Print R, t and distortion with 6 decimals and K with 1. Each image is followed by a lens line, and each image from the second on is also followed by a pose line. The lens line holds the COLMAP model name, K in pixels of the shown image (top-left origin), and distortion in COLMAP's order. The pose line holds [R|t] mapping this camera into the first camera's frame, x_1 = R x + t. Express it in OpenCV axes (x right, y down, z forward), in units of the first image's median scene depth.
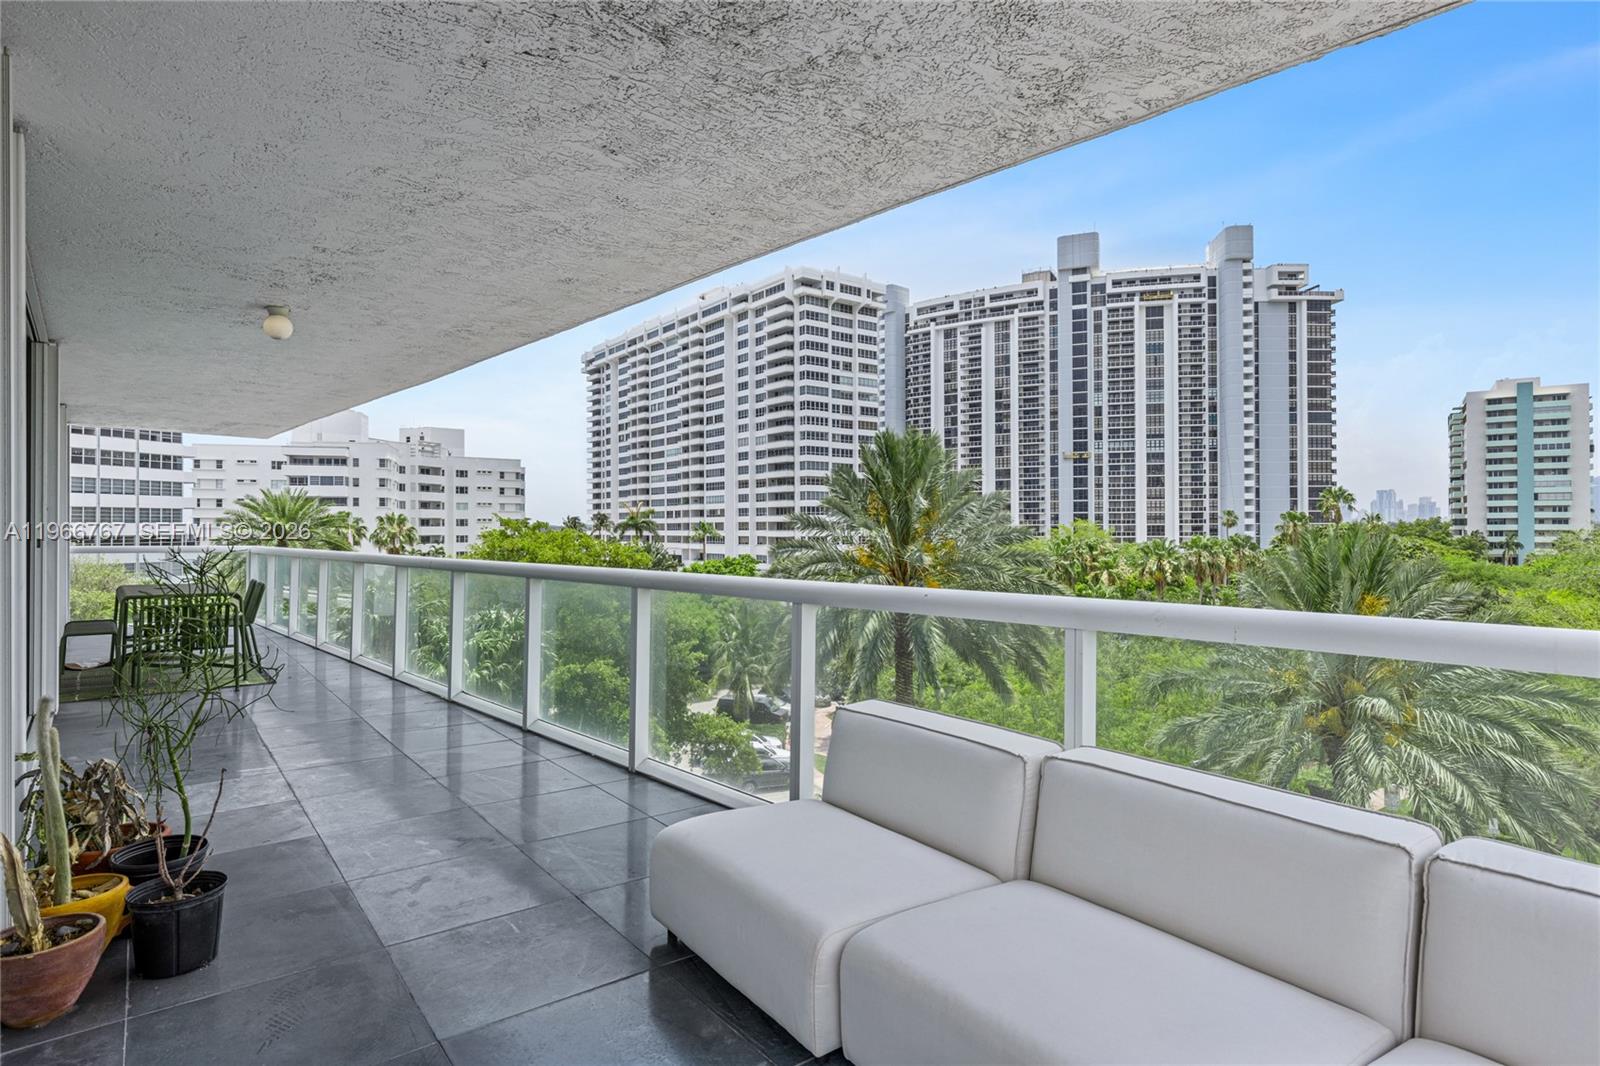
lens RADIAL K [[875.0, 0, 795.7], [0, 875.0, 525.0], [0, 0, 1]] dist [-0.001389, -0.000217]
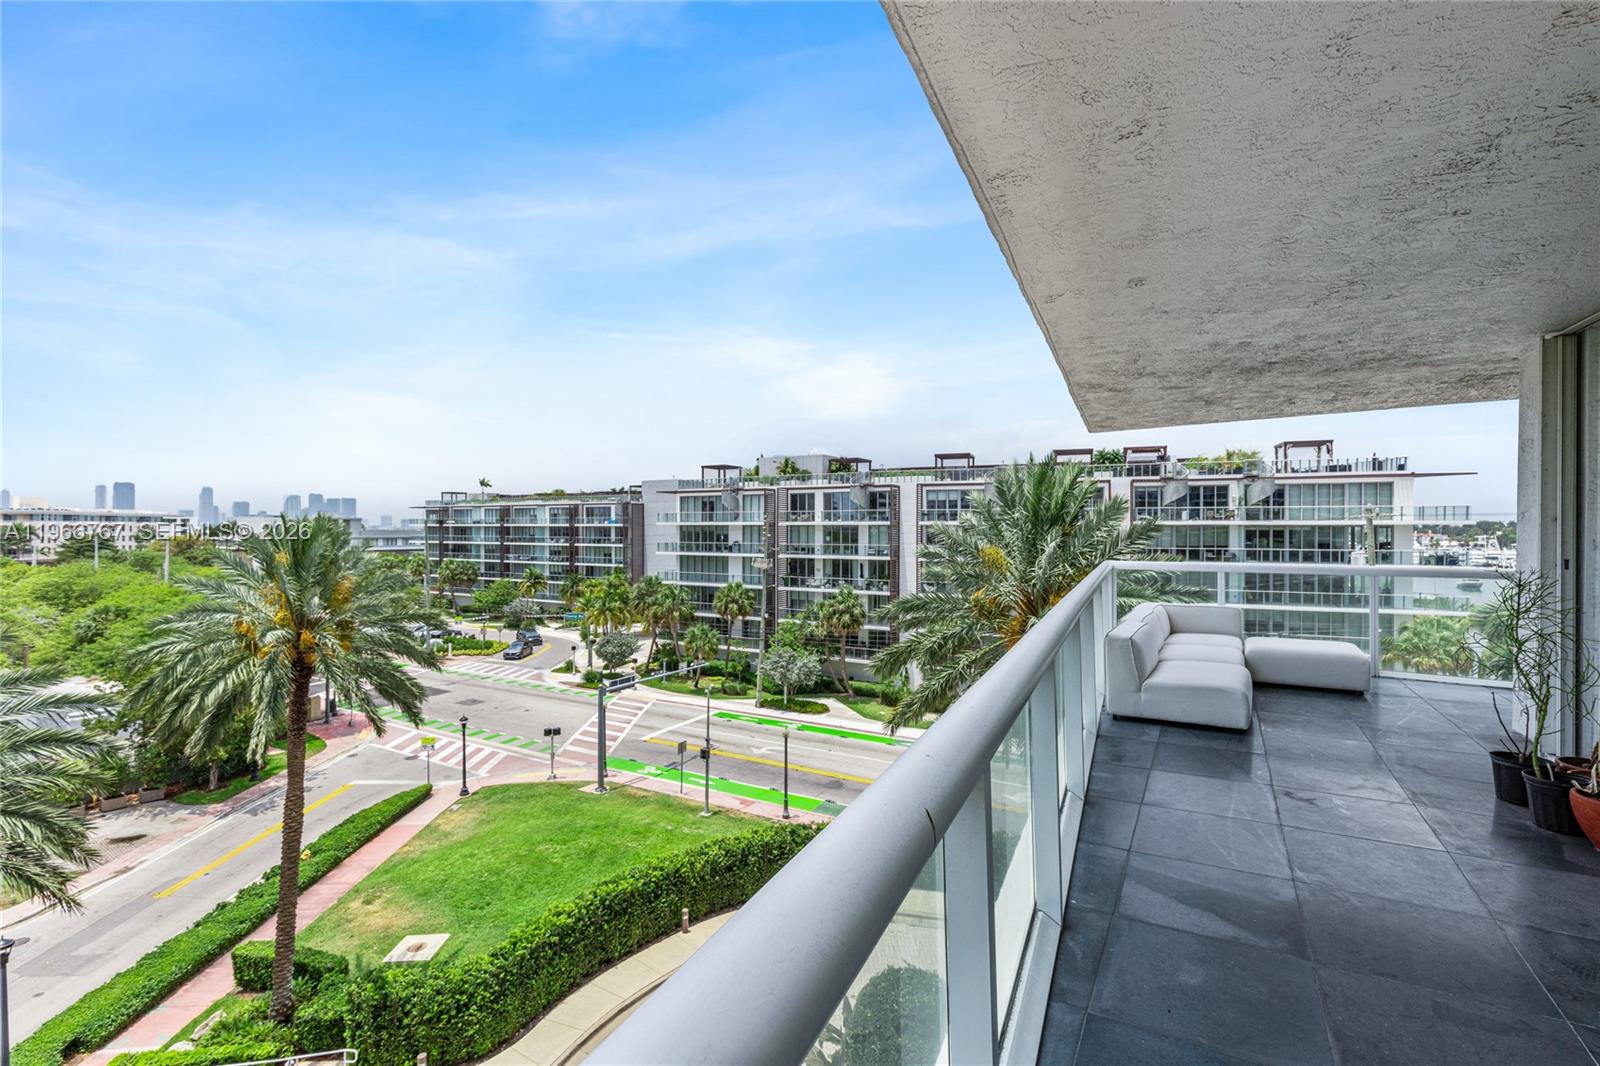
lens RADIAL K [[737.9, 0, 801.1], [0, 737.9, 533.8], [0, 0, 1]] dist [0.004025, 0.000387]
pose [[-0.404197, 0.001991, 0.914670, -1.071350], [-0.008059, 0.999951, -0.005738, -0.015226], [-0.914636, -0.009690, -0.404161, 2.123931]]
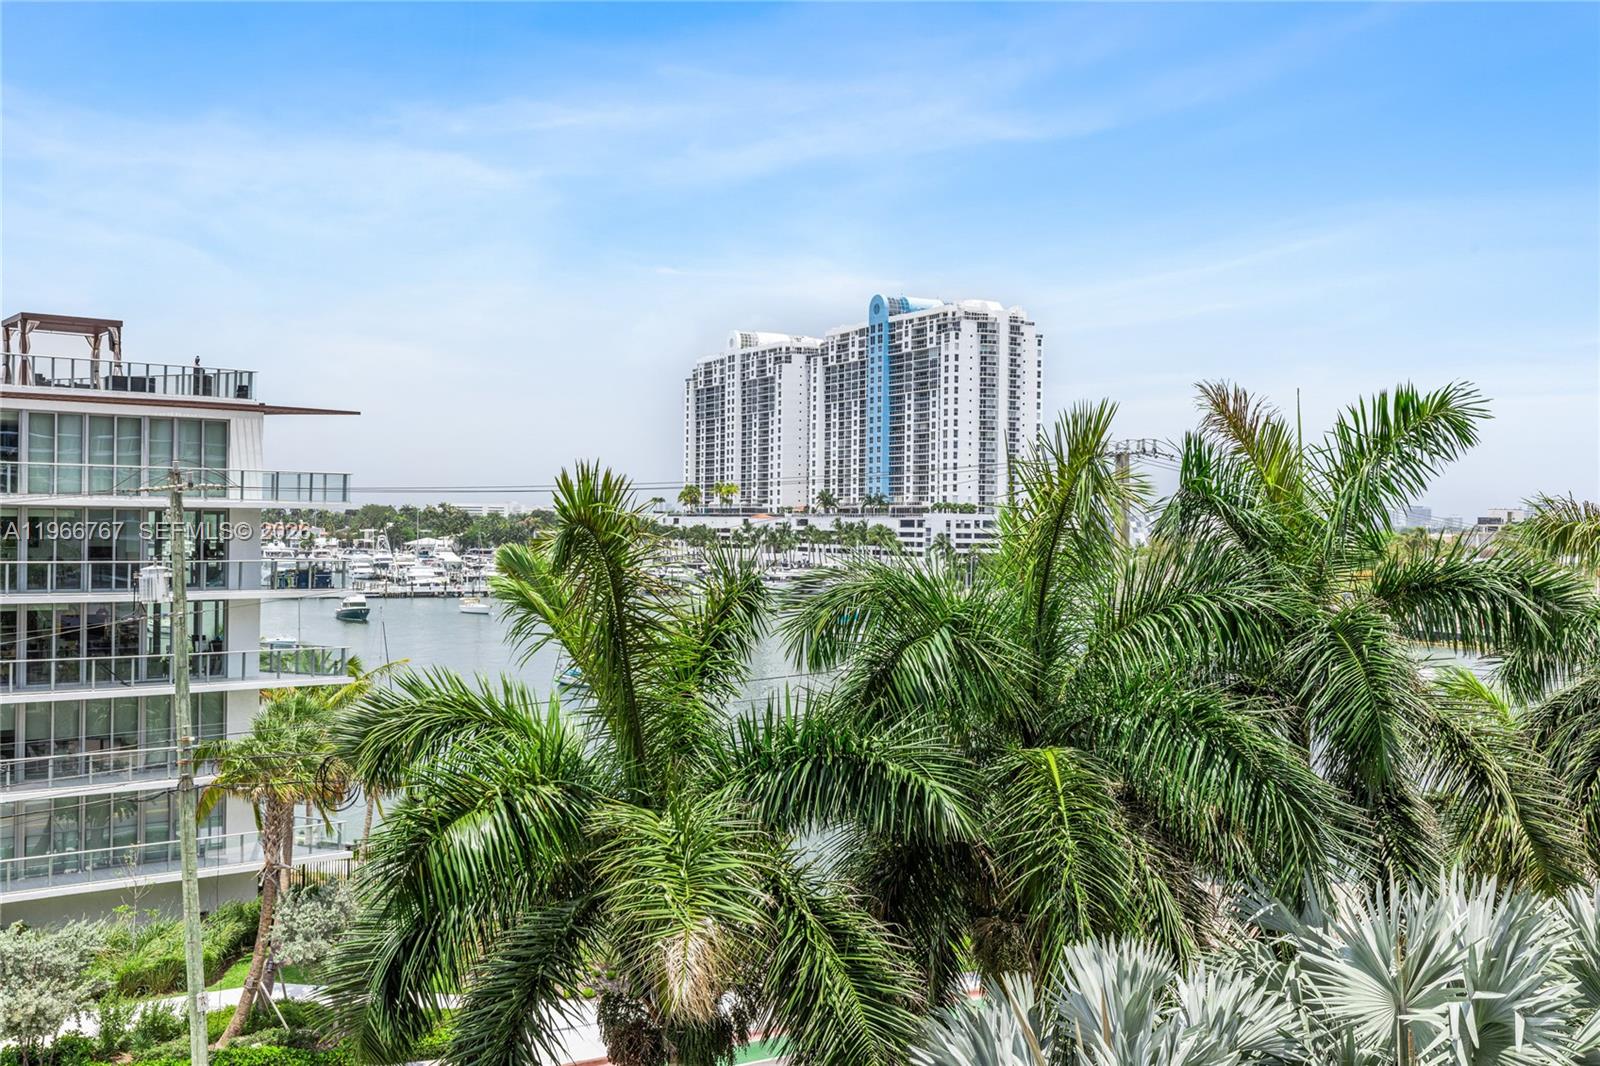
lens RADIAL K [[1584.8, 0, 803.8], [0, 1584.8, 528.4], [0, 0, 1]] dist [0.014809, 0.000000]
pose [[-0.989633, -0.006748, 0.143464, -0.988832], [-0.008385, 0.999906, -0.010807, -0.018681], [-0.143378, -0.011898, -0.989597, 1.928616]]
